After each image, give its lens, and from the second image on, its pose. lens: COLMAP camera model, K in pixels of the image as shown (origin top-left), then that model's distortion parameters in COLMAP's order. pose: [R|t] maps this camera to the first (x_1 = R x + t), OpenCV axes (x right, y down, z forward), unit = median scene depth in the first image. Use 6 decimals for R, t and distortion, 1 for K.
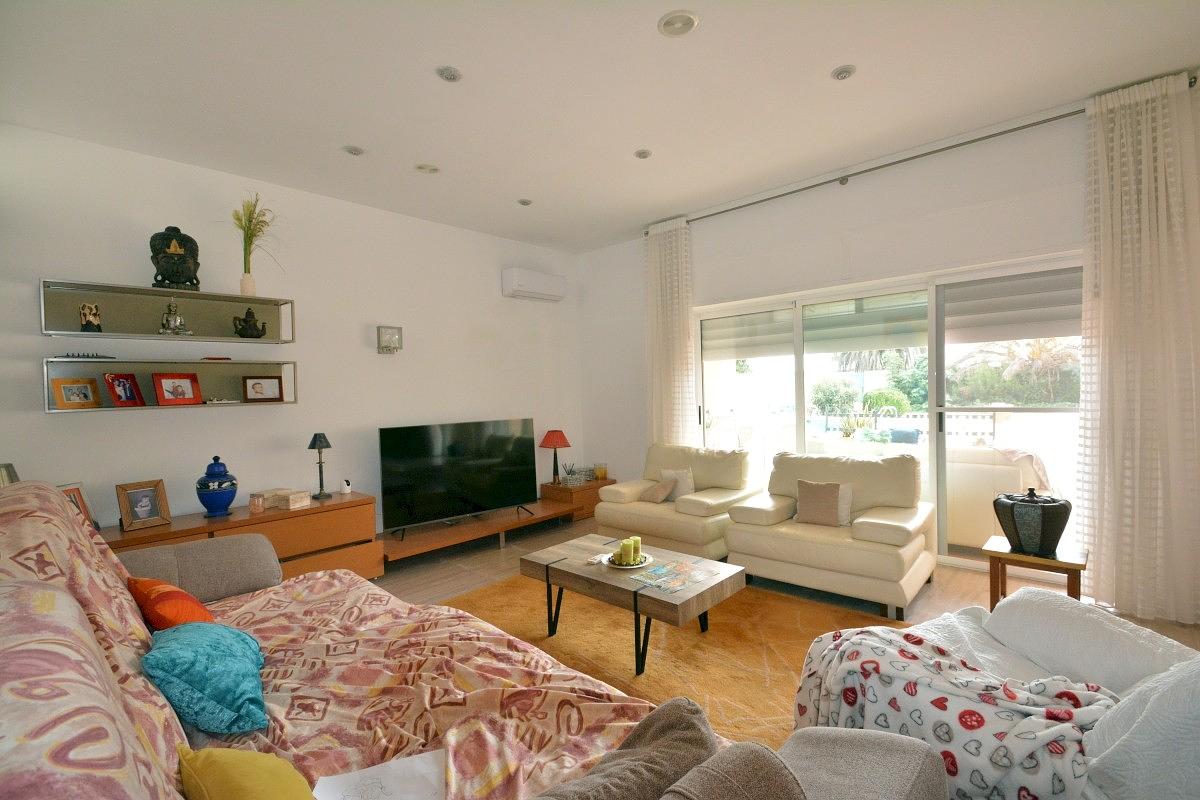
lens RADIAL K [[533.1, 0, 600.5], [0, 533.1, 397.4], [0, 0, 1]] dist [0.004206, -0.006132]
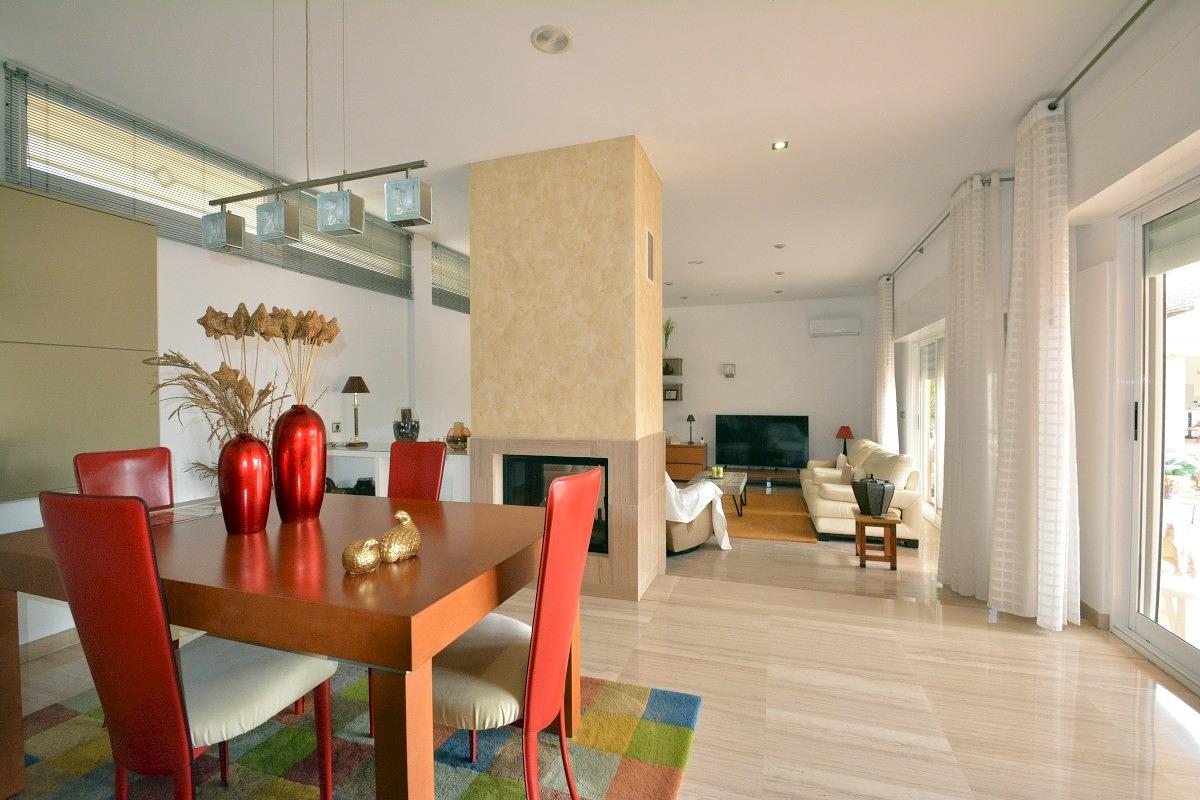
lens RADIAL K [[533.1, 0, 600.1], [0, 533.1, 403.9], [0, 0, 1]] dist [0.004206, -0.006132]
pose [[0.419177, 0.039052, -0.907064, 1.375671], [-0.024478, 0.999197, 0.031706, -0.042341], [0.907575, 0.008913, 0.419796, -0.308421]]
